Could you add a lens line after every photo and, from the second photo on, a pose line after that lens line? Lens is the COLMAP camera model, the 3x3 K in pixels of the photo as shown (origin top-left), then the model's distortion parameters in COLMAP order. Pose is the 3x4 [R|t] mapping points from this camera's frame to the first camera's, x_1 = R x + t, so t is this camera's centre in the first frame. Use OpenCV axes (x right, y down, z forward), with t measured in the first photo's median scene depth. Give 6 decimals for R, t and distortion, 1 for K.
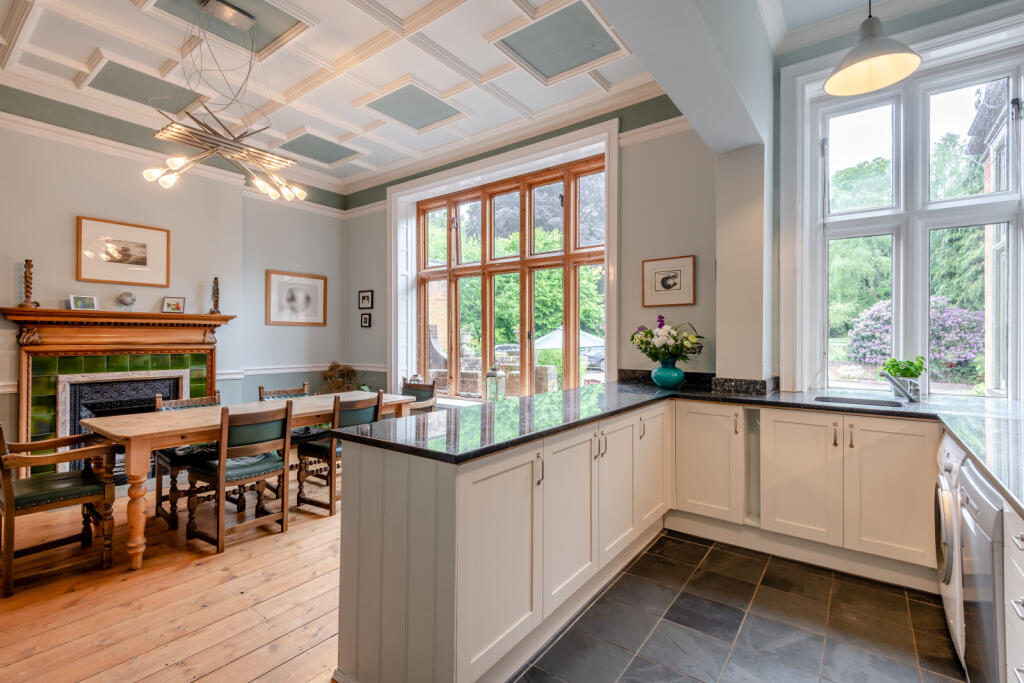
lens RADIAL K [[464.5, 0, 511.9], [0, 464.5, 336.5], [0, 0, 1]] dist [0.040382, -0.020729]
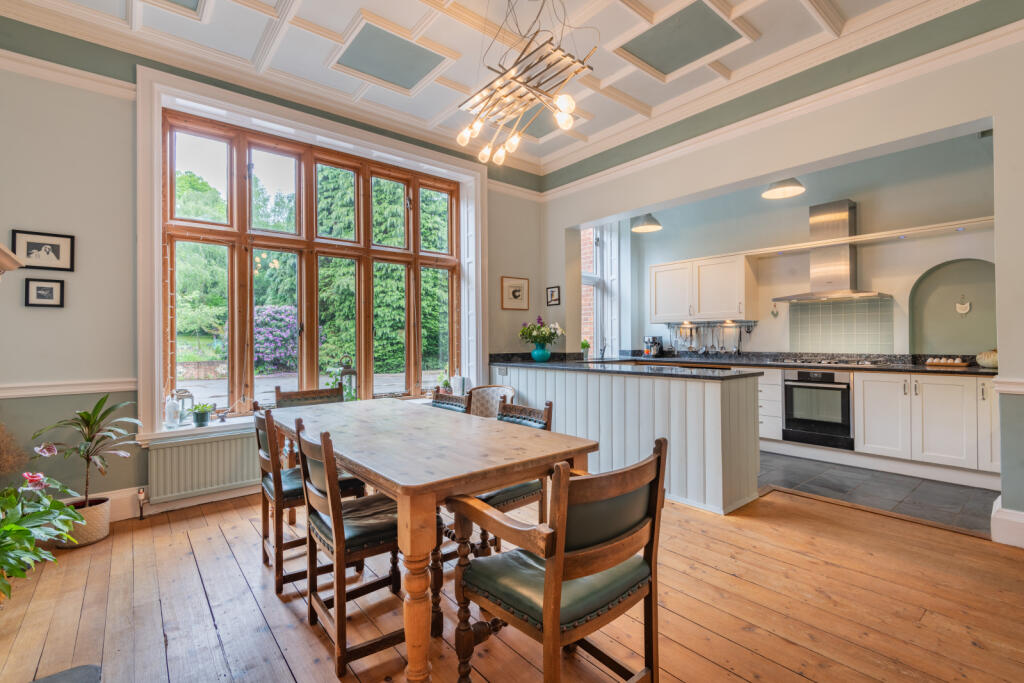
lens RADIAL K [[461.2, 0, 512.5], [0, 461.2, 336.4], [0, 0, 1]] dist [0.030437, -0.021036]
pose [[0.231836, 0.001771, 0.972753, -1.039136], [0.005104, 0.999982, -0.003037, 0.022865], [-0.972741, 0.005669, 0.231823, 0.626392]]
